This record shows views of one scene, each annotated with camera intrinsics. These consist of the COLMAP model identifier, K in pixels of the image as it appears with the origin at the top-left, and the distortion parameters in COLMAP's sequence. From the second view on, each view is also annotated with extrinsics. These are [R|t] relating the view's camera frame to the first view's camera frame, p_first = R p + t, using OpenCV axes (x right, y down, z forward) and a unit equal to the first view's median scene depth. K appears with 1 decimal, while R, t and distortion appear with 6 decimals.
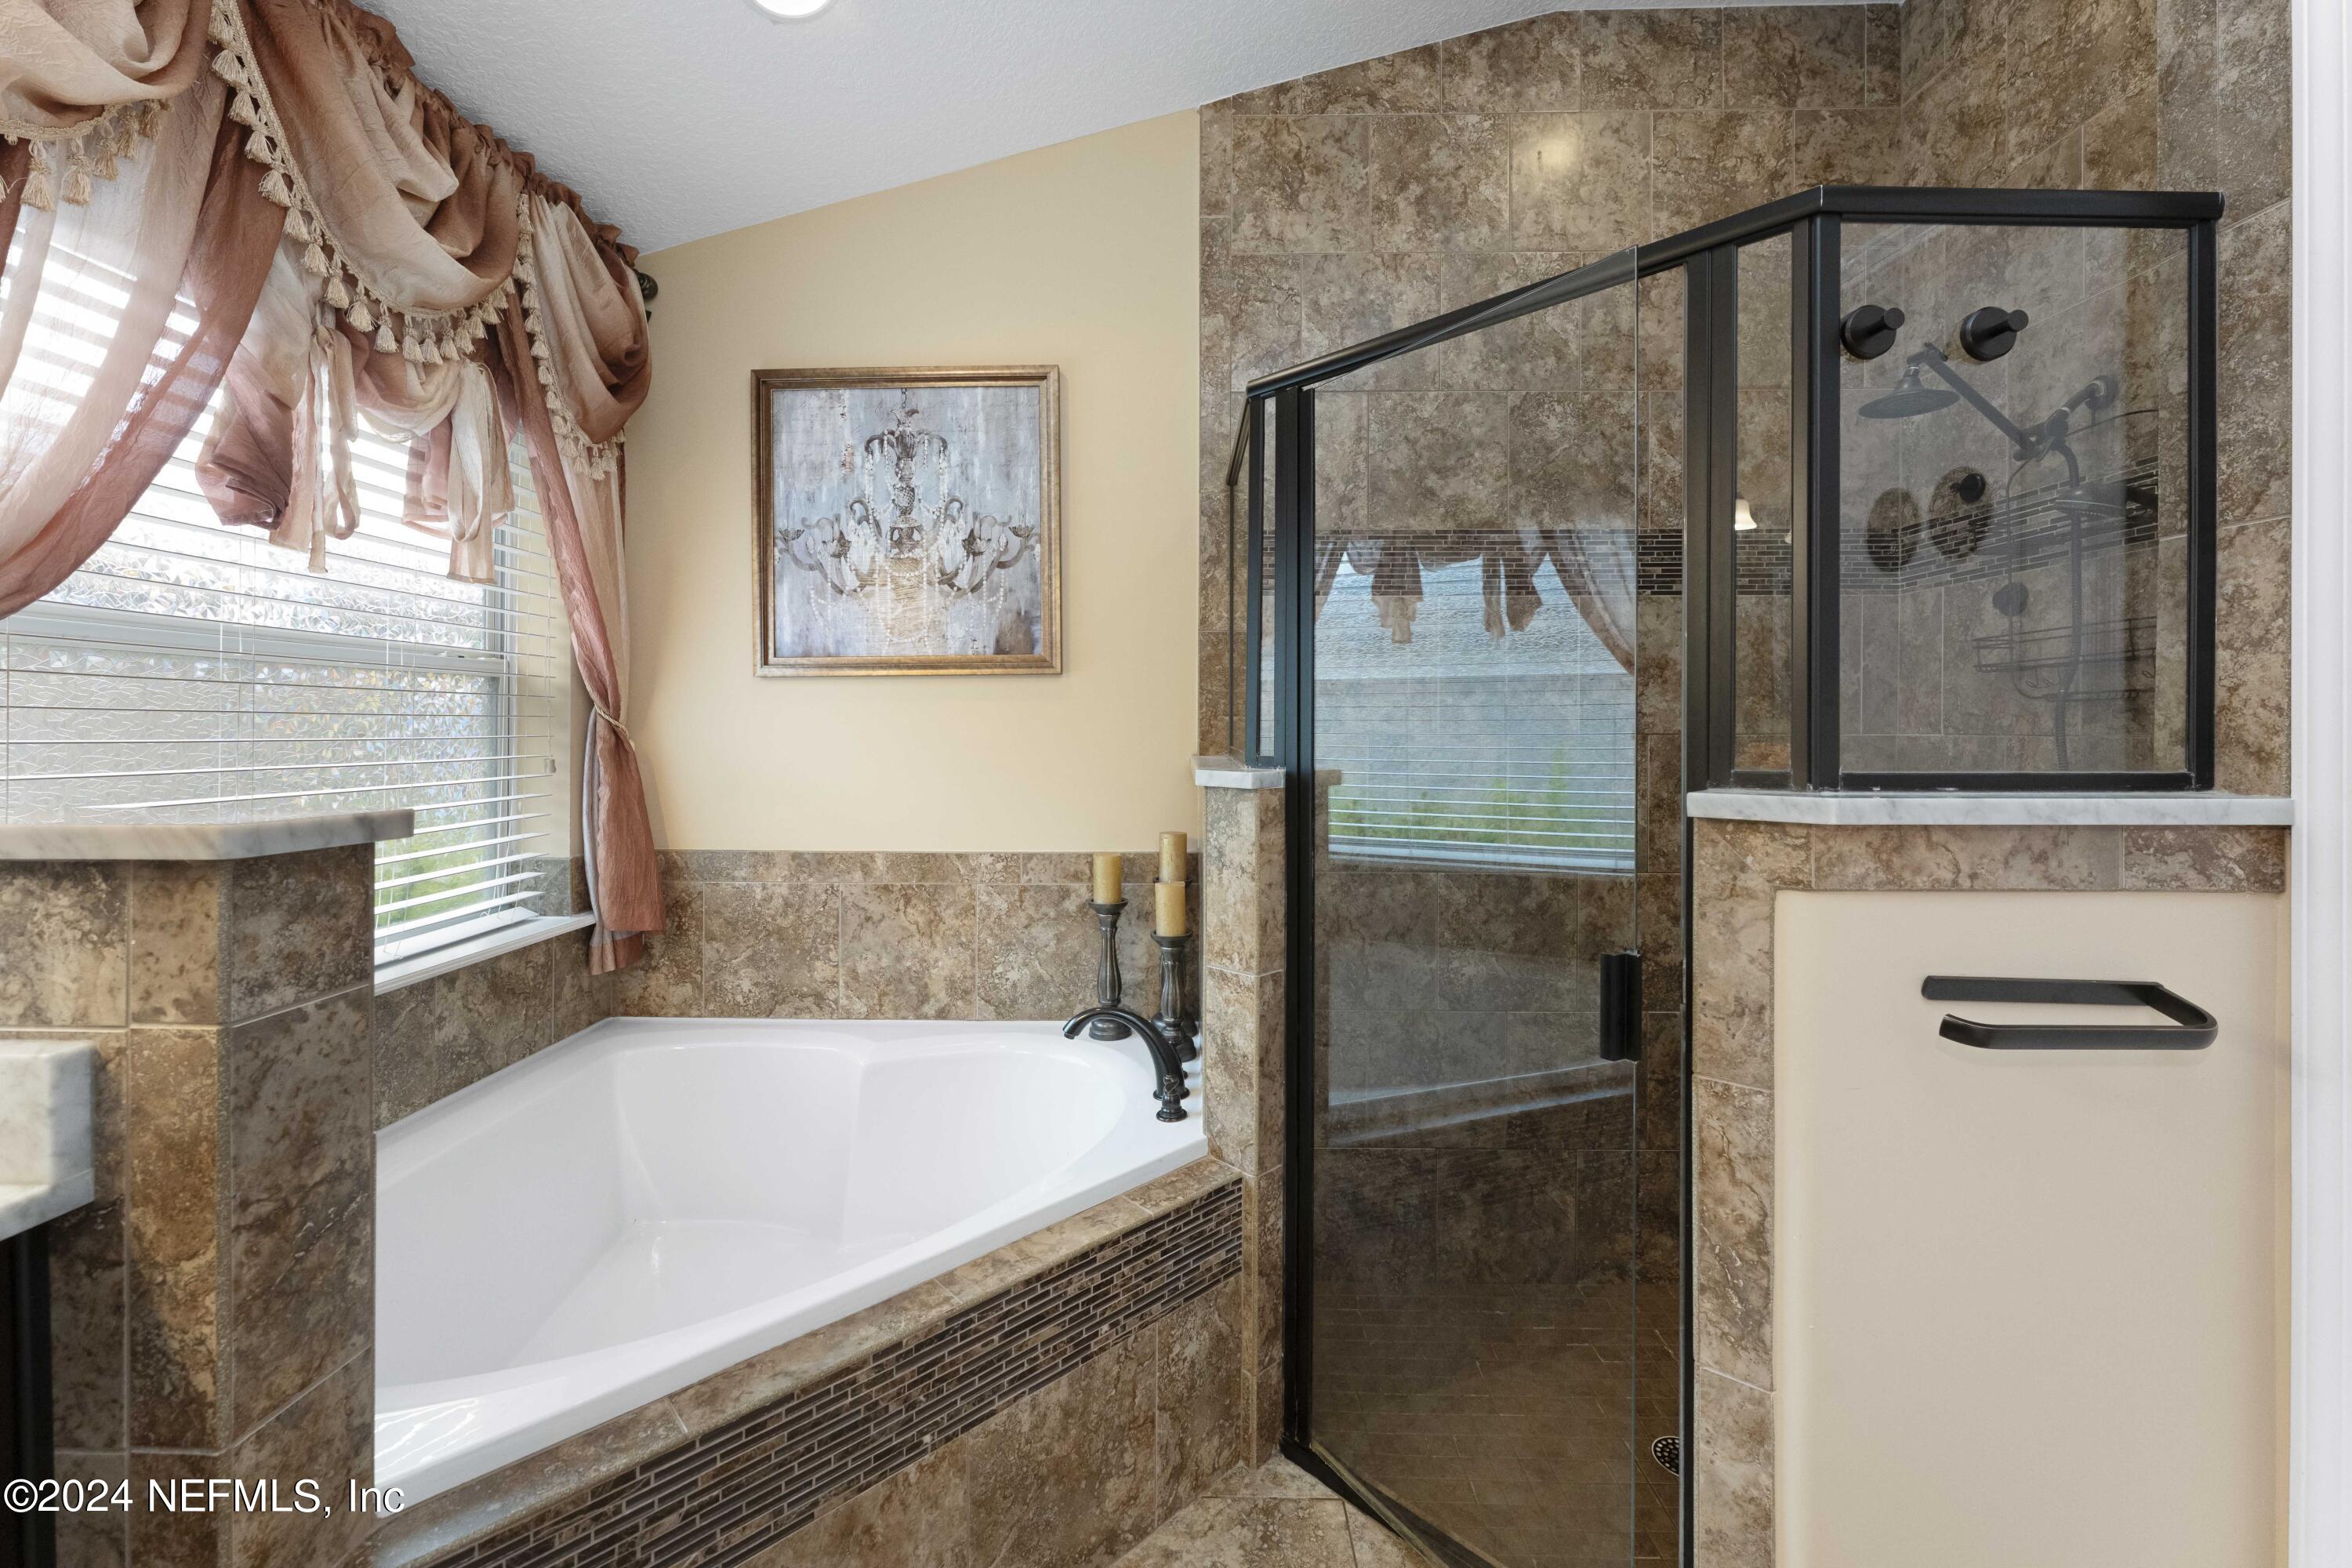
lens RADIAL K [[947.4, 0, 1170.0], [0, 947.4, 725.0], [0, 0, 1]] dist [0.001669, 0.000407]
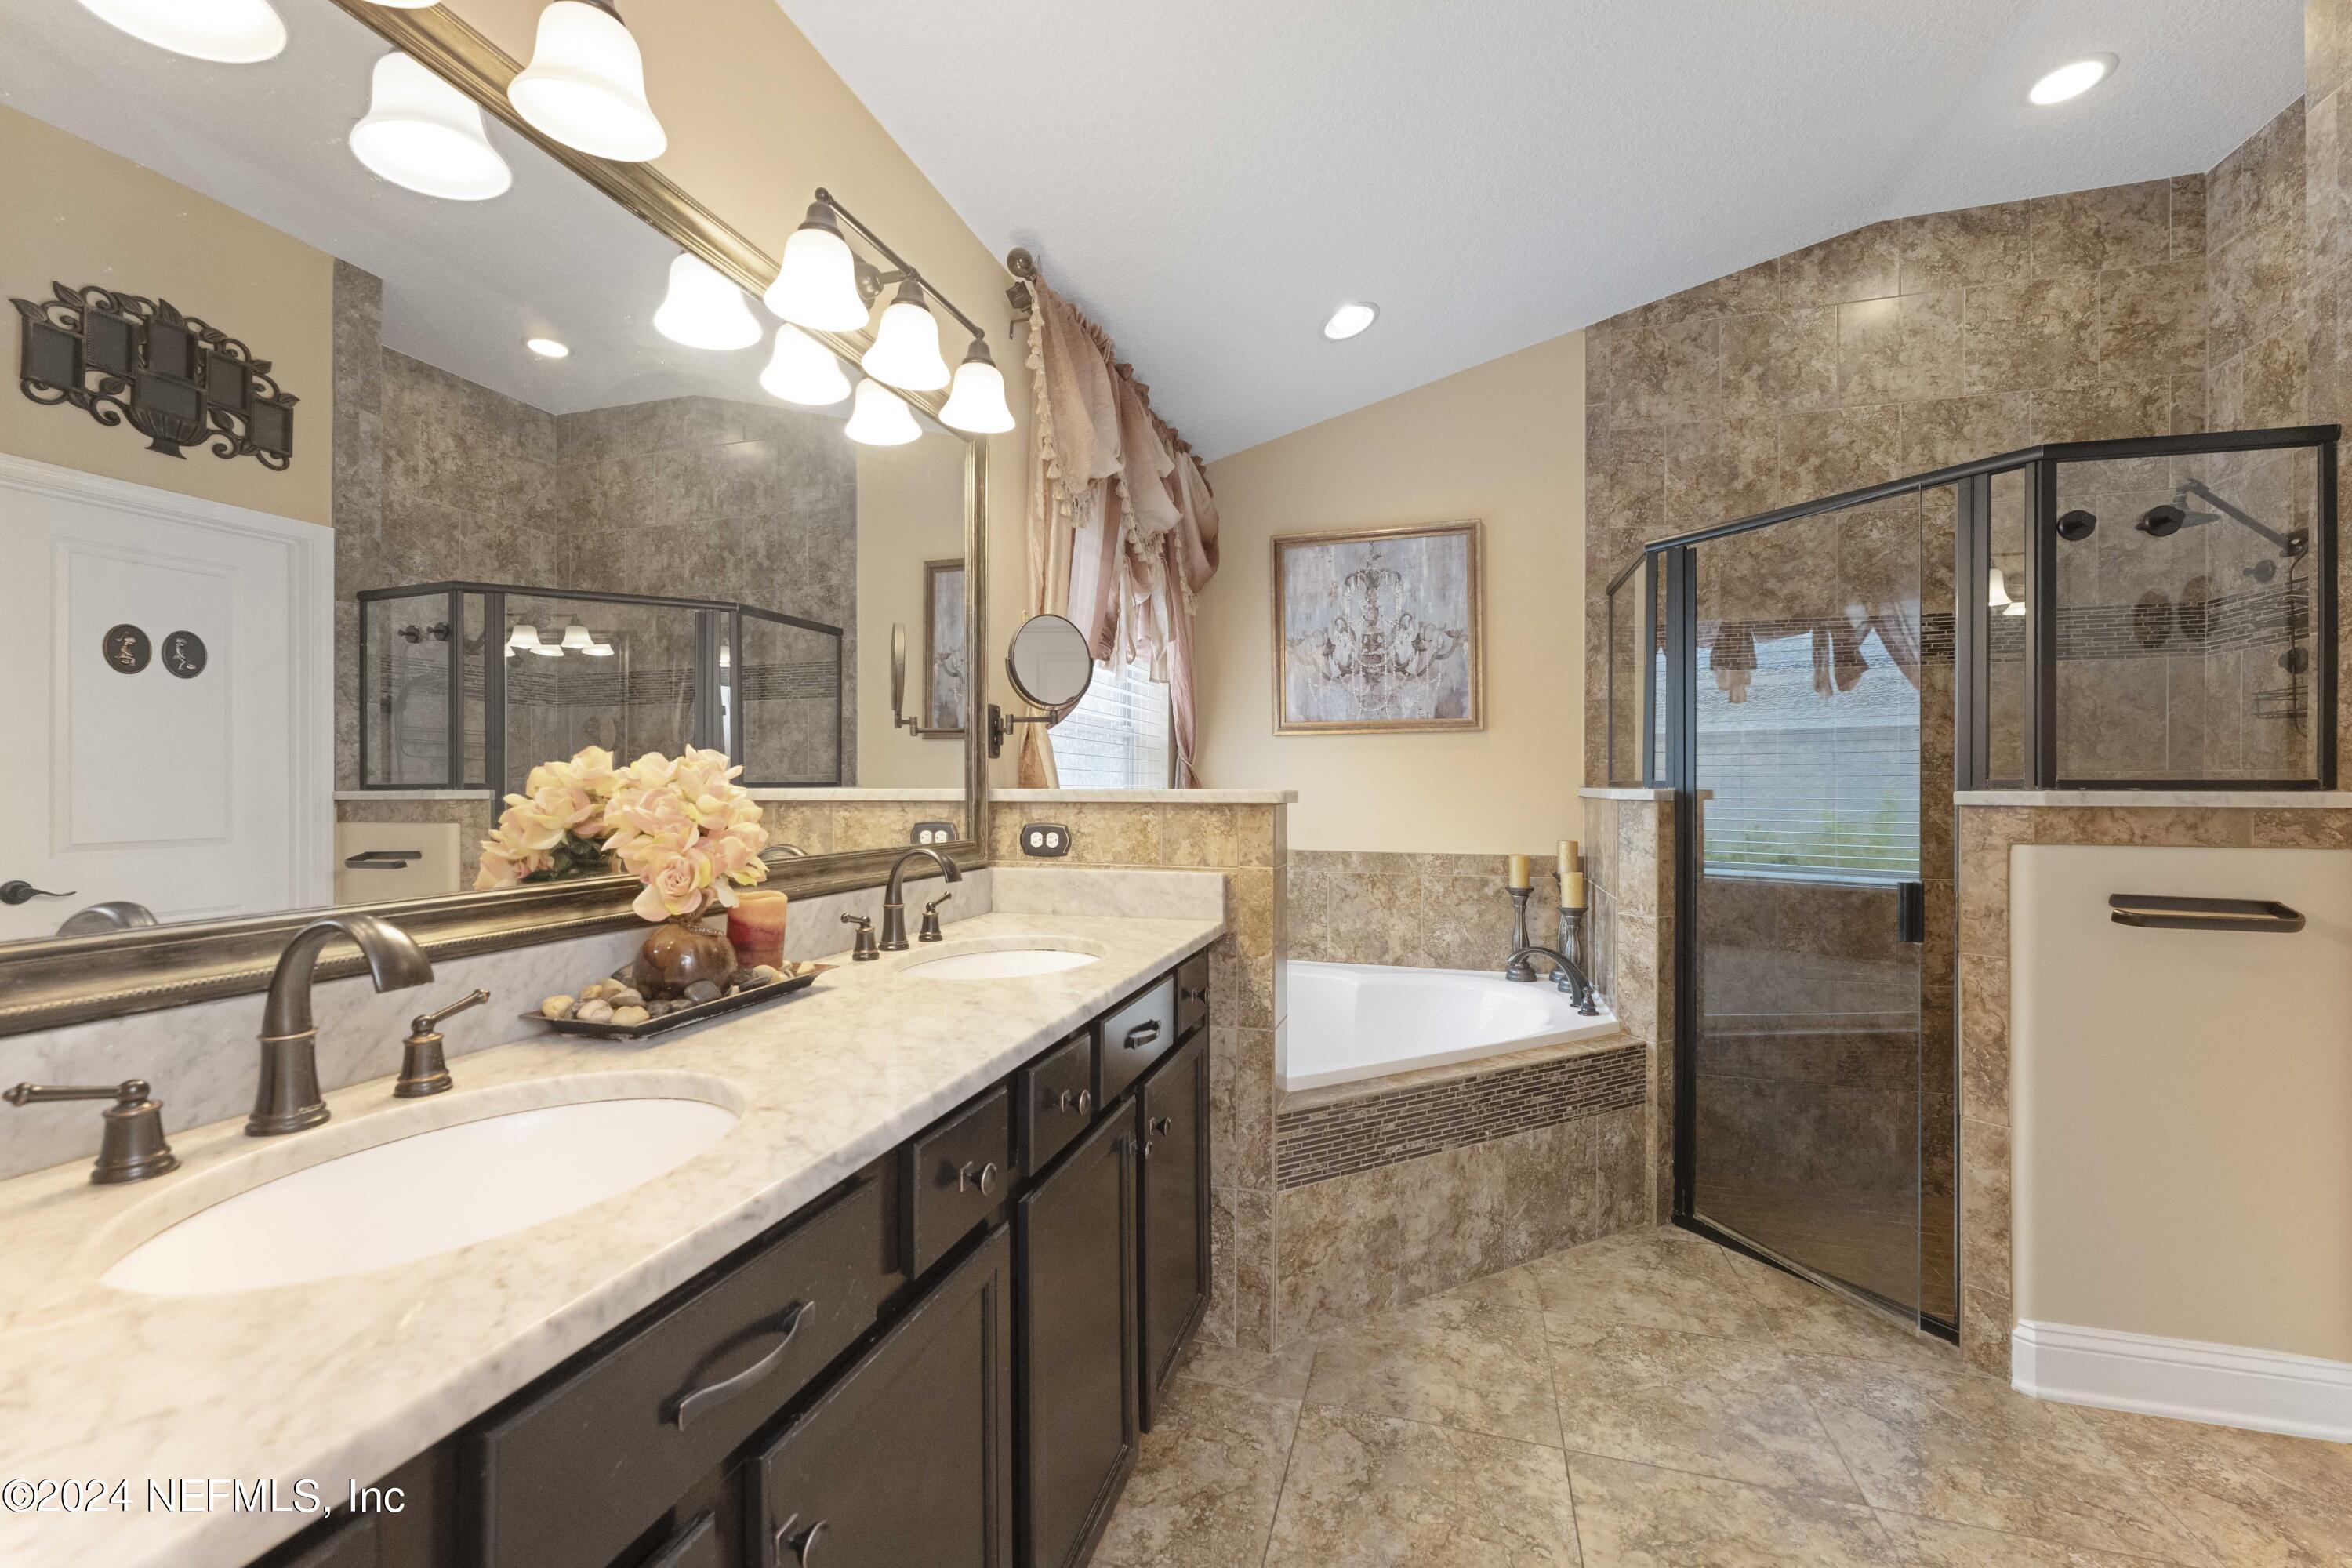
lens RADIAL K [[947.4, 0, 1175.8], [0, 947.4, 782.2], [0, 0, 1]] dist [0.001669, 0.000407]
pose [[0.965205, 0.000087, -0.261495, -0.192312], [-0.001042, 0.999993, -0.003510, 0.030530], [0.261493, 0.003661, 0.965198, -0.531915]]
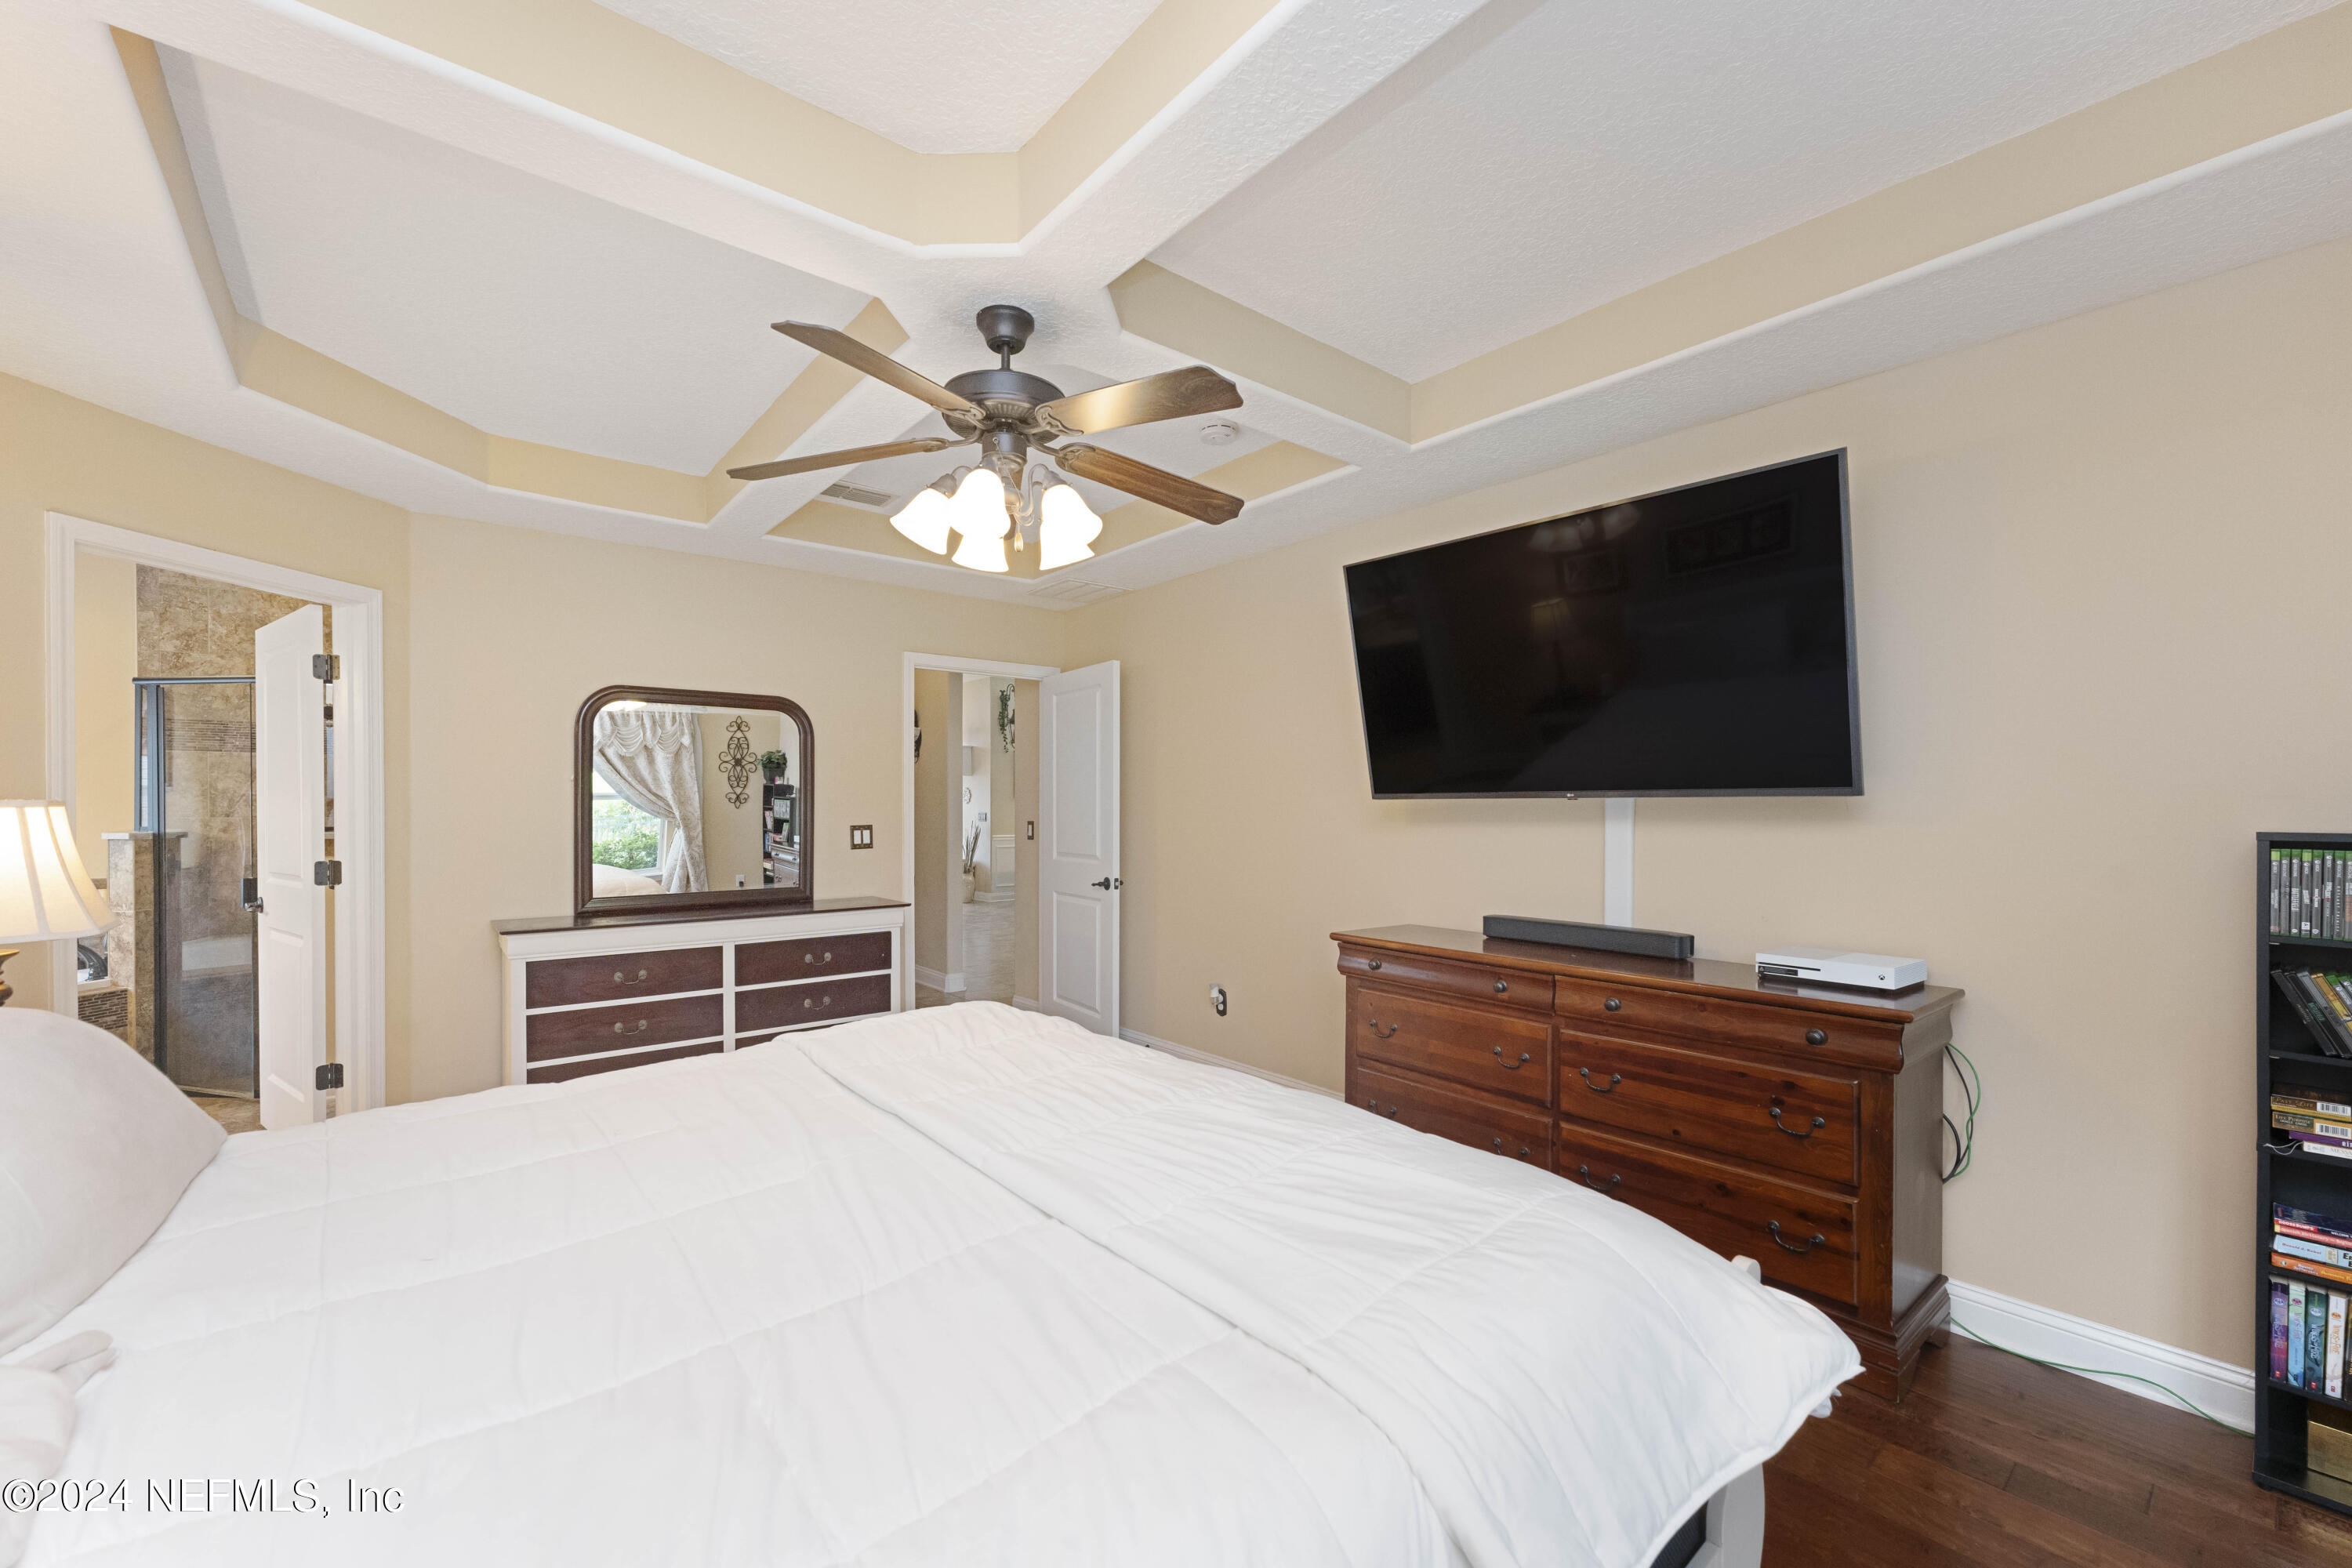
lens RADIAL K [[947.4, 0, 1181.9], [0, 947.4, 803.6], [0, 0, 1]] dist [0.001669, 0.000407]
pose [[0.753756, -0.004588, 0.657139, 0.386866], [0.005011, 0.999987, 0.001234, -0.014173], [-0.657136, 0.002363, 0.753769, -2.025102]]
